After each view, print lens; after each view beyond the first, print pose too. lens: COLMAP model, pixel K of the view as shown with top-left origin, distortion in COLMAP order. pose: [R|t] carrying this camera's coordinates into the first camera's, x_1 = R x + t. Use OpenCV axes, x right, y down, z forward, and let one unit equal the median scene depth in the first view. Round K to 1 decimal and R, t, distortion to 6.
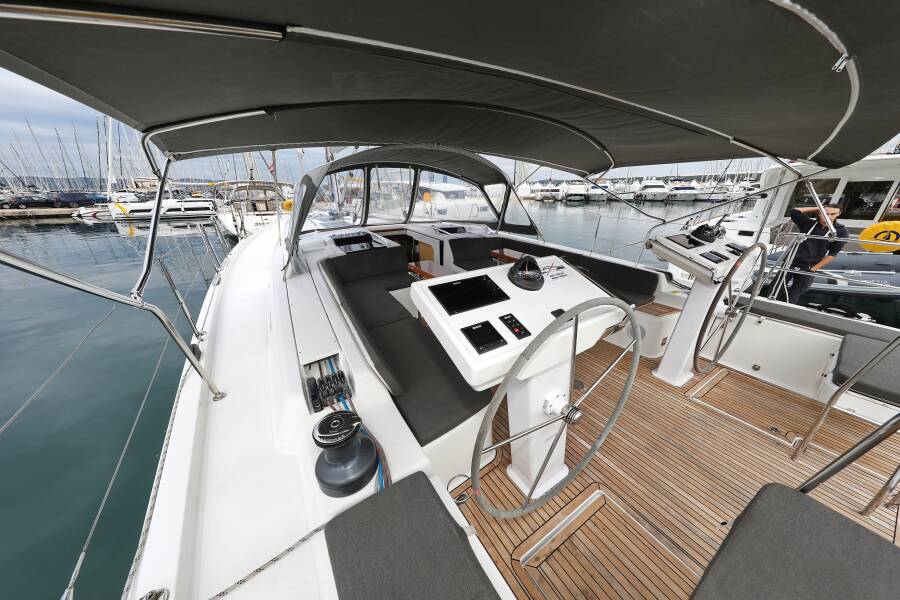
lens RADIAL K [[285.8, 0, 445.0], [0, 285.8, 303.9], [0, 0, 1]] dist [0.006796, -0.001115]
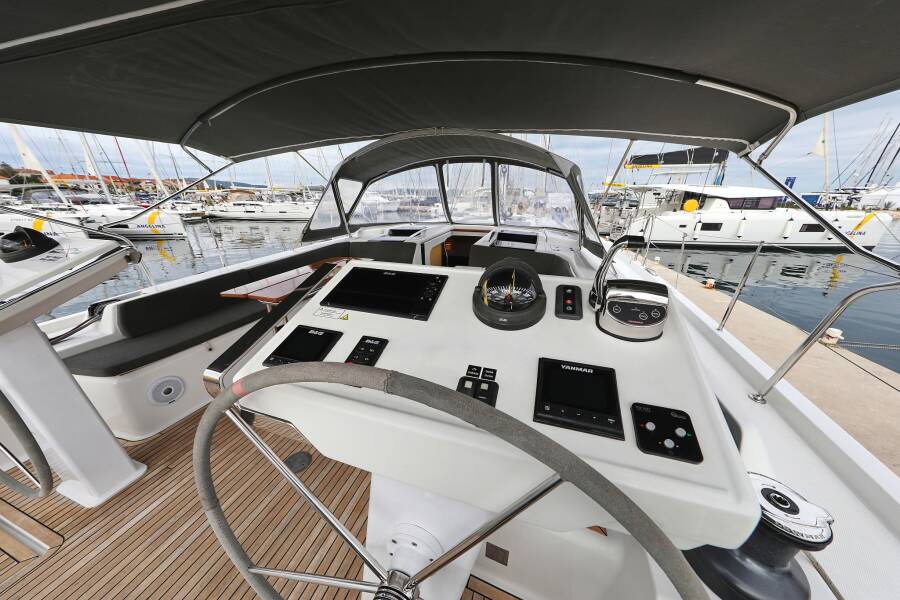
lens RADIAL K [[285.8, 0, 452.8], [0, 285.8, 300.5], [0, 0, 1]] dist [0.006796, -0.001115]
pose [[0.654294, 0.267939, -0.707183, 0.137733], [-0.291532, 0.952218, 0.091049, -0.030635], [0.697788, 0.146593, 0.701143, 0.095971]]
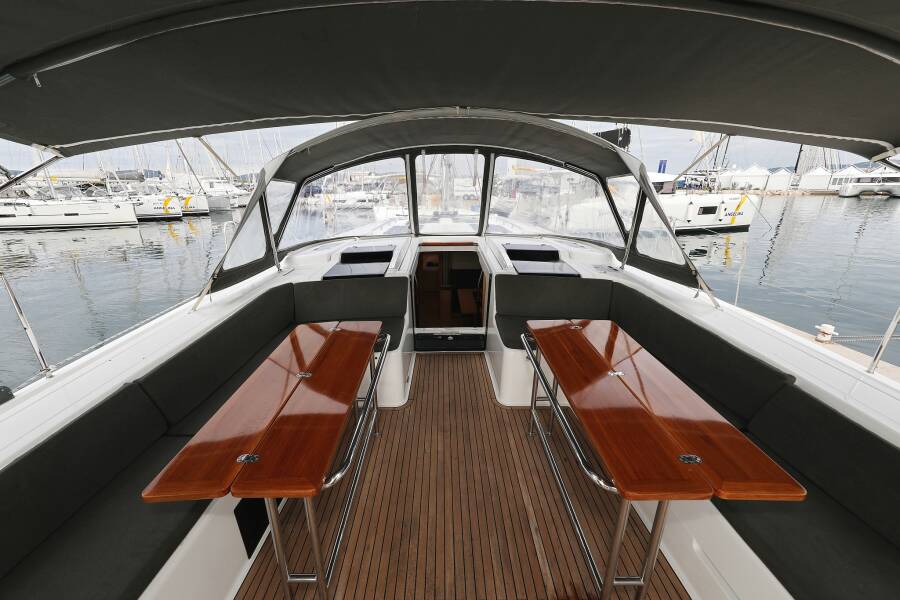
lens RADIAL K [[343.4, 0, 444.3], [0, 343.4, 297.6], [0, 0, 1]] dist [0.002789, 0.001378]
pose [[0.851645, 0.163440, -0.497984, 0.062687], [-0.189223, 0.981933, -0.001332, -0.036170], [0.488769, 0.095365, 0.867185, 0.083711]]
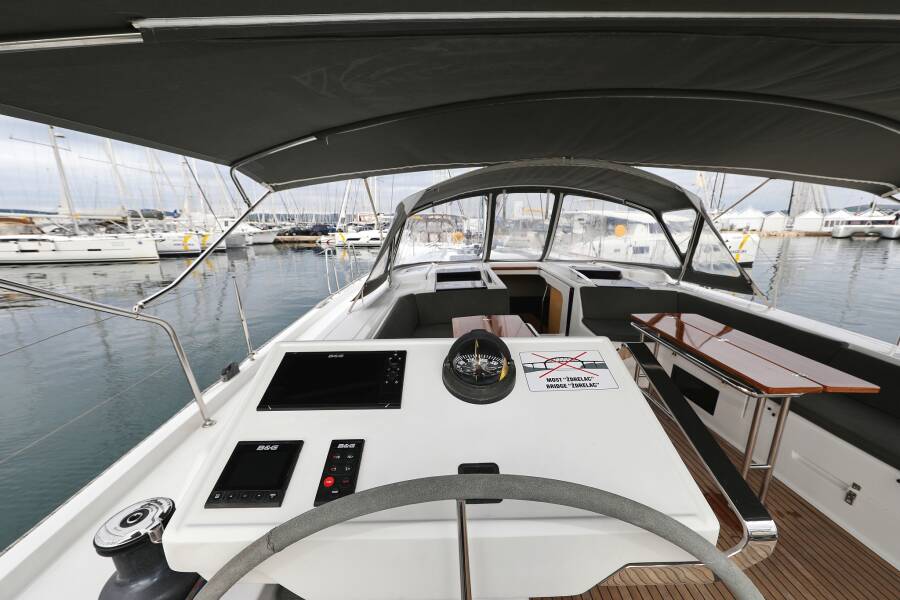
lens RADIAL K [[343.4, 0, 448.0], [0, 343.4, 307.5], [0, 0, 1]] dist [0.002789, 0.001378]
pose [[0.854029, 0.126189, -0.504689, 0.038486], [-0.193173, 0.977696, -0.082429, -0.010419], [0.483031, 0.167889, 0.859357, 0.031525]]
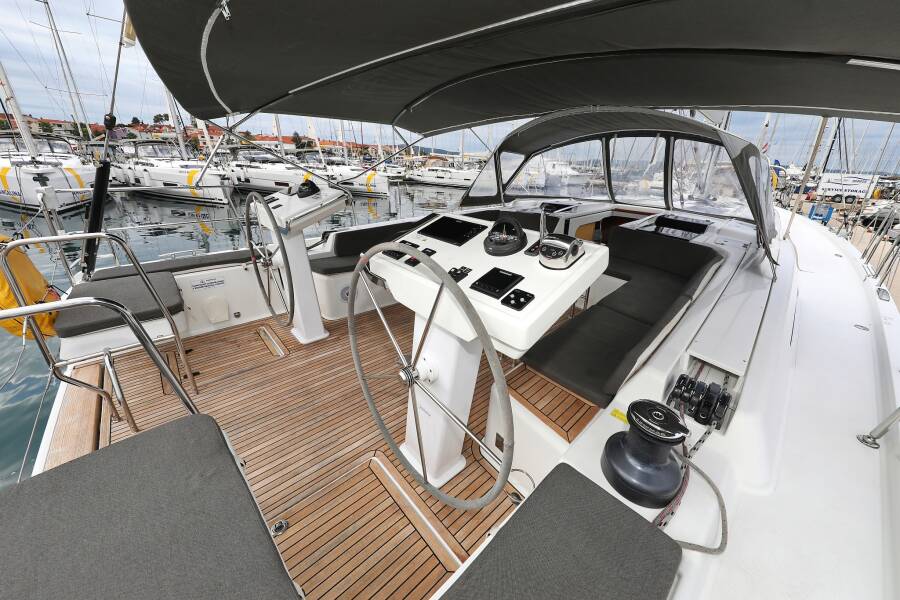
lens RADIAL K [[336.8, 0, 484.0], [0, 336.8, 275.9], [0, 0, 1]] dist [0.003252, 0.000299]
pose [[0.233856, 0.325244, -0.916258, 0.180864], [-0.406781, 0.888674, 0.211630, -0.035865], [0.883086, 0.323225, 0.340124, 0.100850]]
